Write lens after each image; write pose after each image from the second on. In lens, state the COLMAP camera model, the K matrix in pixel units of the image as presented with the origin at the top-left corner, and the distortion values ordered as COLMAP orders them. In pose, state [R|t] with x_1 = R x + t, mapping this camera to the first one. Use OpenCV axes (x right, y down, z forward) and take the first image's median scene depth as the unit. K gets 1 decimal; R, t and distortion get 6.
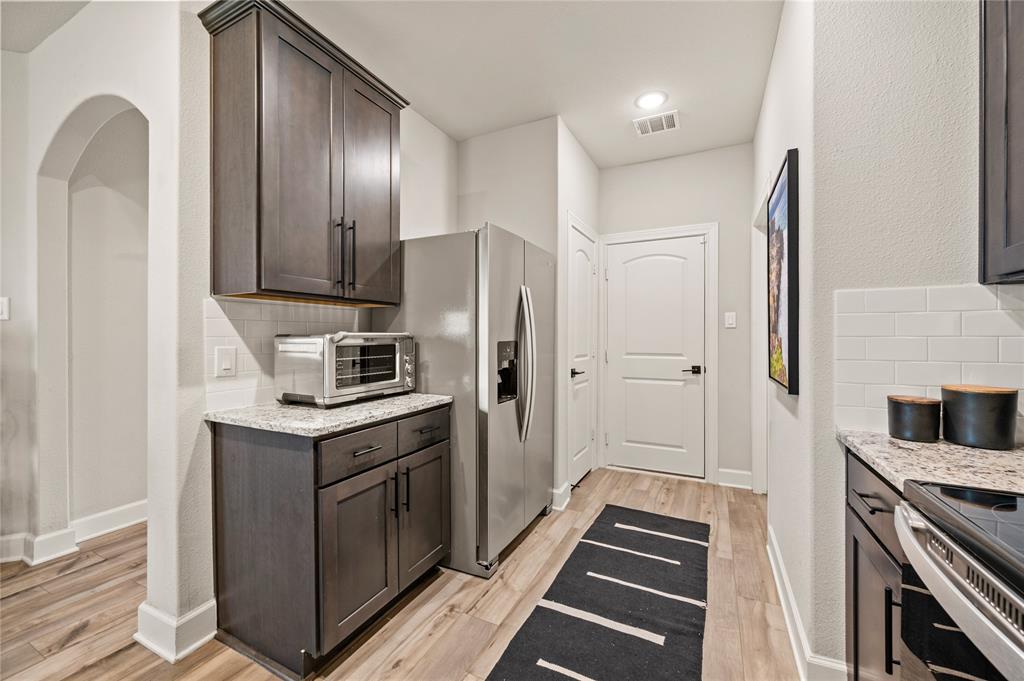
lens RADIAL K [[407.5, 0, 514.1], [0, 407.5, 341.4], [0, 0, 1]] dist [0.000331, 0.000077]
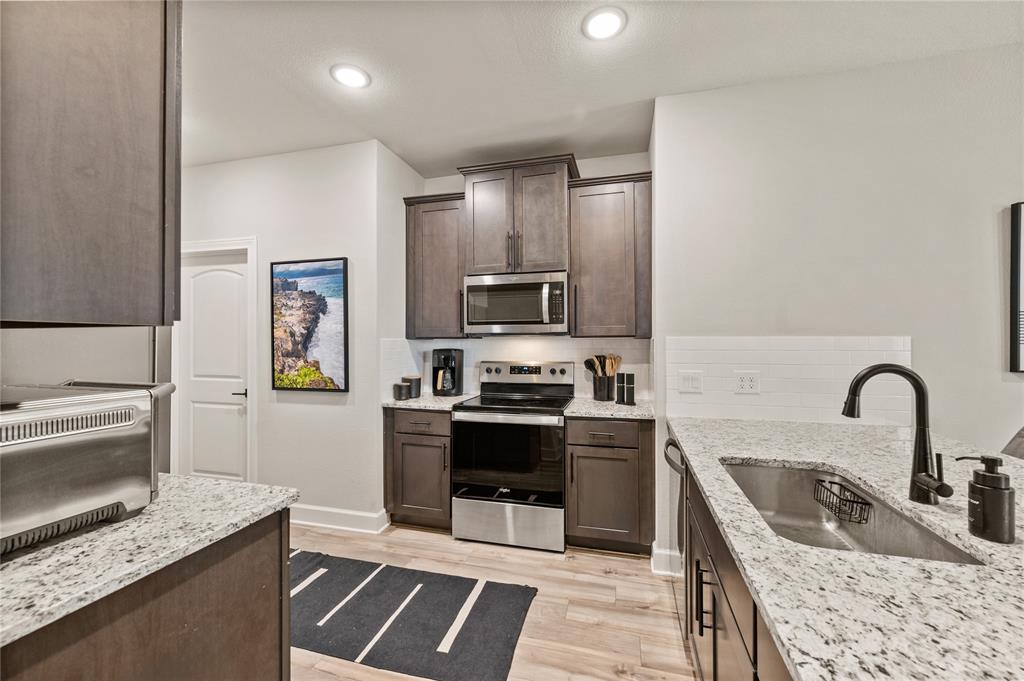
lens RADIAL K [[403.7, 0, 514.7], [0, 403.7, 339.6], [0, 0, 1]] dist [-0.000112, 0.000001]
pose [[-0.195885, 0.006301, 0.980607, -1.120815], [0.012228, 0.999917, -0.003983, -0.078465], [-0.980551, 0.011210, -0.195946, 0.555255]]
